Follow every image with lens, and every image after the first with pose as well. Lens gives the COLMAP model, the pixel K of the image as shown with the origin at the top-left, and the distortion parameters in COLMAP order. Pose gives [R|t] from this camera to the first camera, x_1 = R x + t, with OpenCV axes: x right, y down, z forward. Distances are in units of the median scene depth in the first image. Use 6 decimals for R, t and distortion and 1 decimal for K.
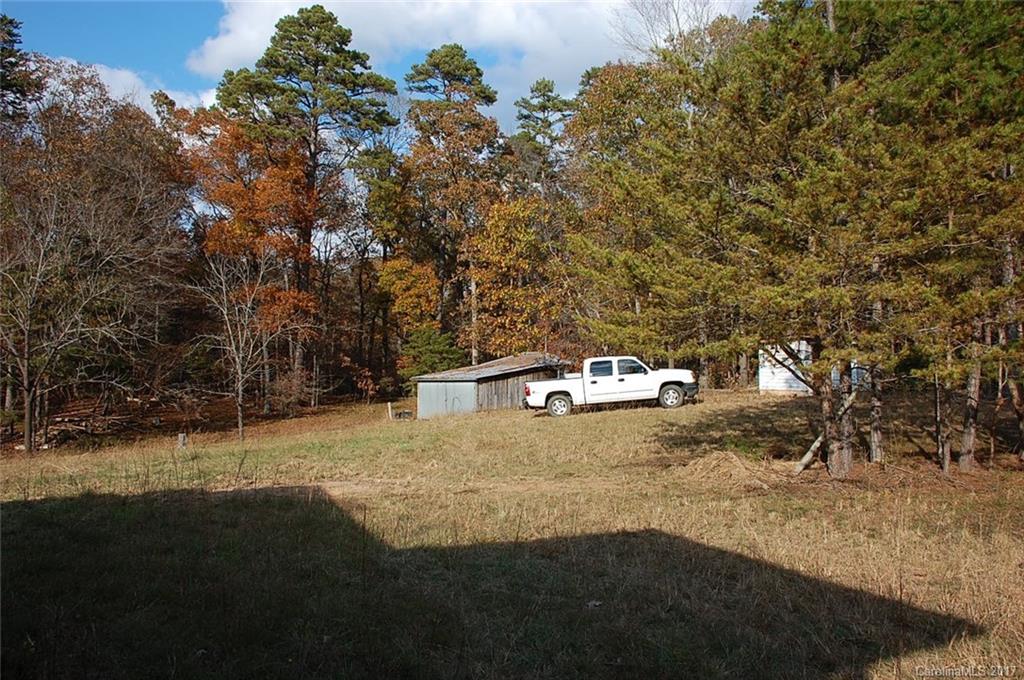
lens RADIAL K [[787.3, 0, 512.0], [0, 787.3, 340.0], [0, 0, 1]] dist [-0.150487, 0.101358]
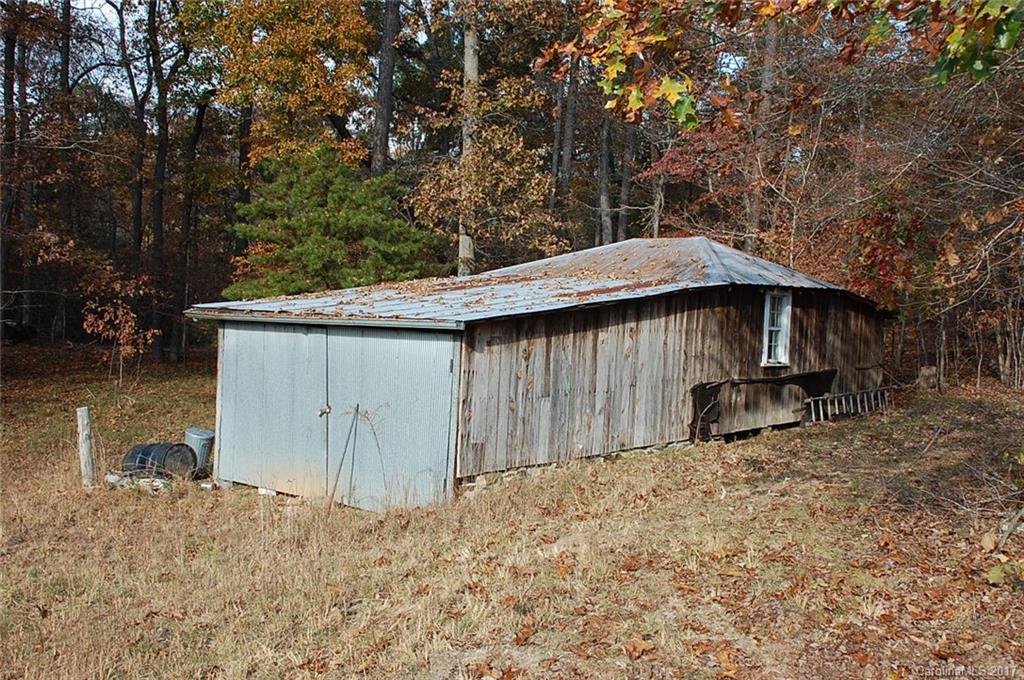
lens RADIAL K [[1063.5, 0, 512.0], [0, 1063.5, 340.0], [0, 0, 1]] dist [-0.000364, -0.000016]
pose [[0.999005, 0.044362, -0.004598, -0.027886], [-0.043905, 0.996334, 0.073419, 0.028780], [0.007838, -0.073144, 0.997291, 0.653457]]
